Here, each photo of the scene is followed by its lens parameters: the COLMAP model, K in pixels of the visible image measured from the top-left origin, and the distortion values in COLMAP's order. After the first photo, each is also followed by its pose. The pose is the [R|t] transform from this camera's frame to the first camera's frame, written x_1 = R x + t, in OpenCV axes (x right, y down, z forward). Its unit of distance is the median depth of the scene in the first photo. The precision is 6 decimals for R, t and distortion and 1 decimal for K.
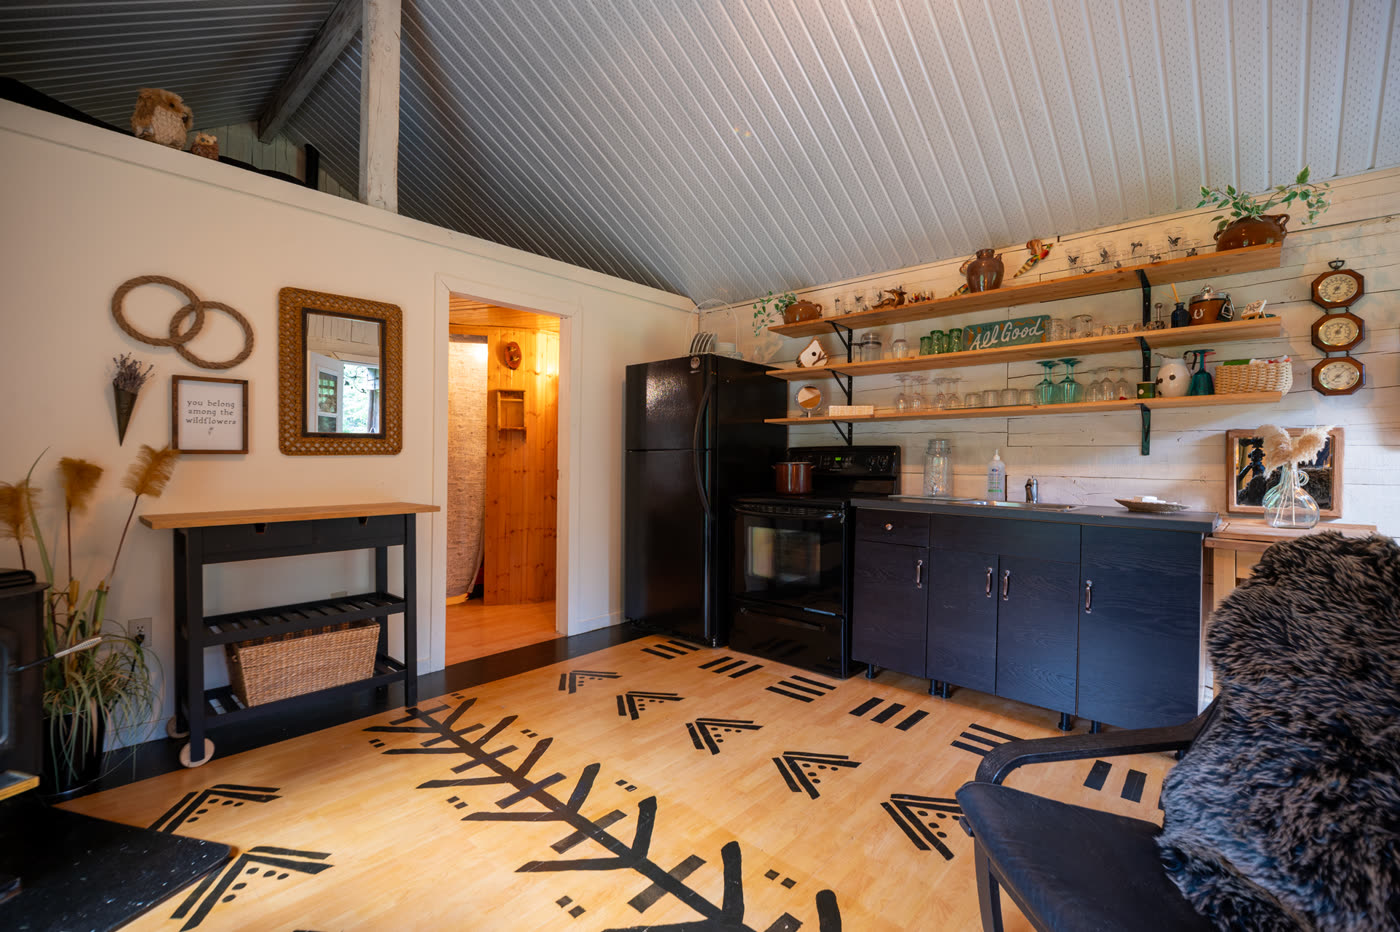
lens RADIAL K [[612.9, 0, 700.0], [0, 612.9, 466.0], [0, 0, 1]] dist [-0.013564, -0.000324]
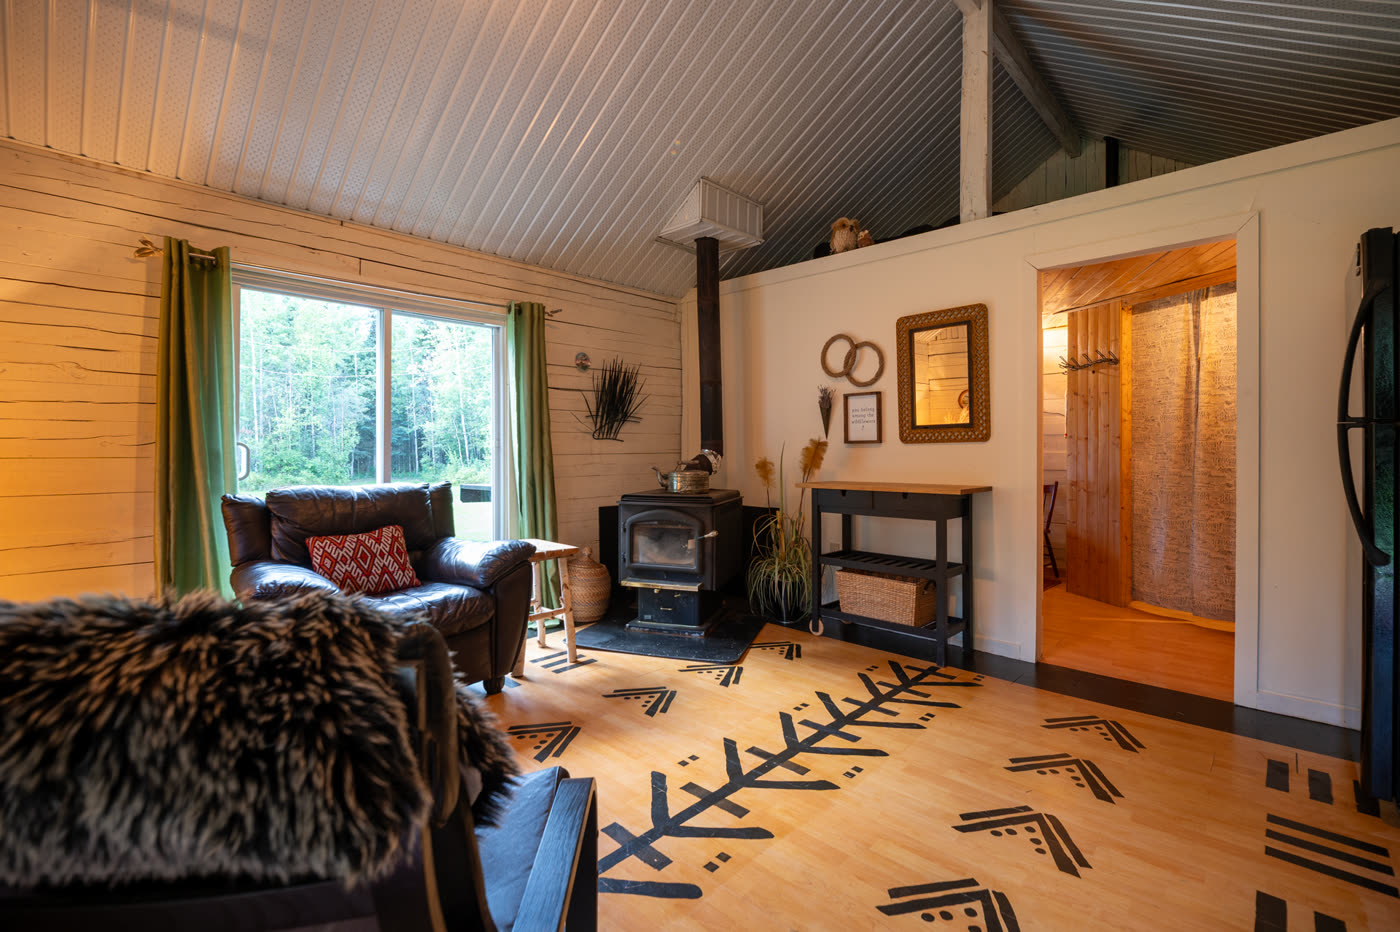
lens RADIAL K [[623.3, 0, 700.7], [0, 623.3, 449.9], [0, 0, 1]] dist [-0.002555, -0.000424]
pose [[-0.030692, -0.000605, -0.999529, 0.764873], [-0.006672, 0.999978, -0.000400, -0.000021], [0.999507, 0.006656, -0.030695, 0.659490]]
